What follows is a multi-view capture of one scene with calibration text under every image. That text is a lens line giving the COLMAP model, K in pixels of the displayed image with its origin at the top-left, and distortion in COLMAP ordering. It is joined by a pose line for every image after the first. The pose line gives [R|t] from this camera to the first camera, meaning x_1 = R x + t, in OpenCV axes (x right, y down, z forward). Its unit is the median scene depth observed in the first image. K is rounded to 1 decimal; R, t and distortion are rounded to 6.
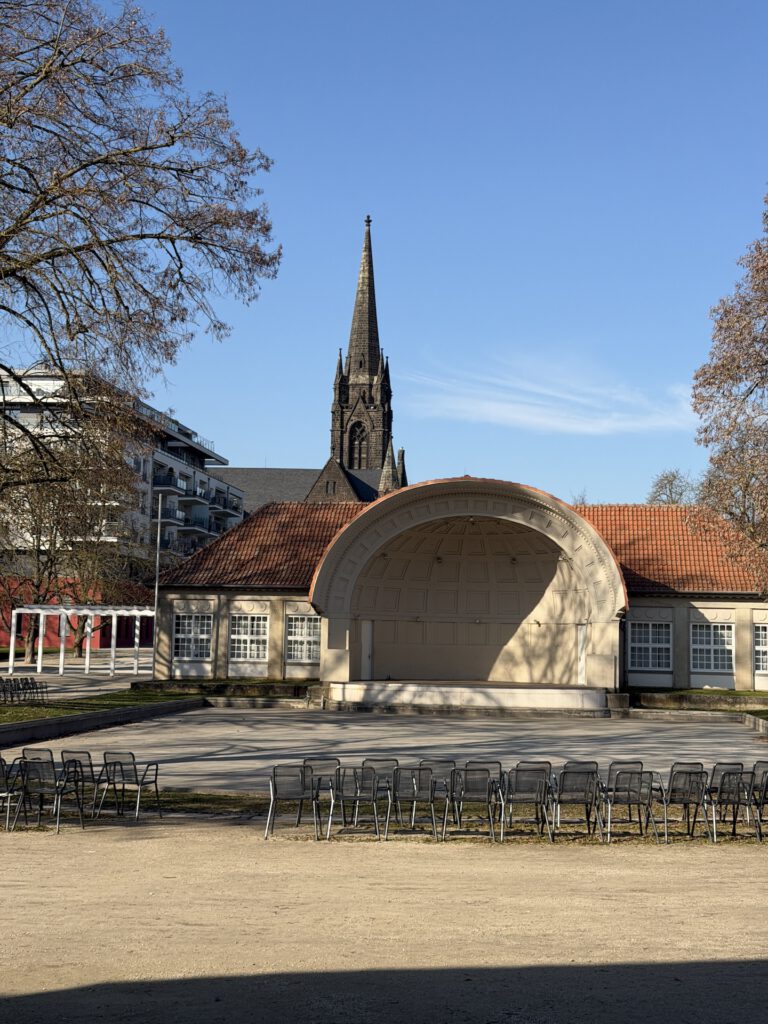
lens RADIAL K [[1446.1, 0, 384.0], [0, 1446.1, 512.0], [0, 0, 1]] dist [0.266088, 0.010901]
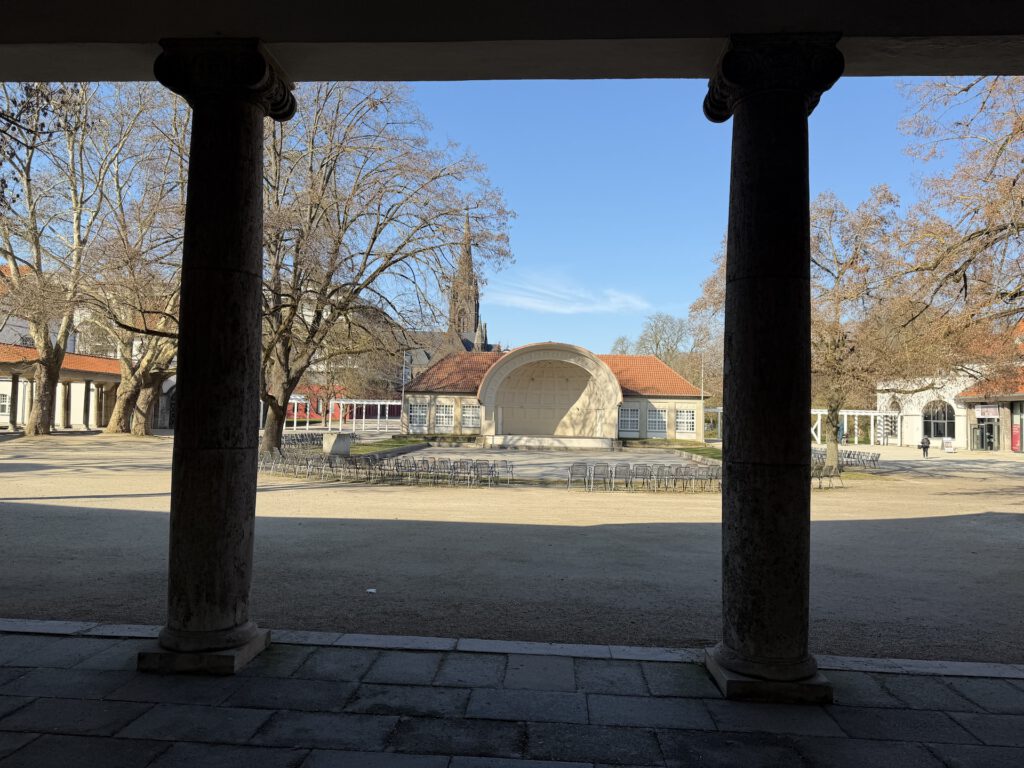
lens RADIAL K [[717.6, 0, 512.0], [0, 717.6, 384.0], [0, 0, 1]] dist [0.332970, -0.000007]
pose [[0.997788, 0.006570, 0.066146, -0.067247], [-0.009529, 0.998963, 0.044520, -0.008425], [-0.065785, -0.045052, 0.996816, -0.073651]]
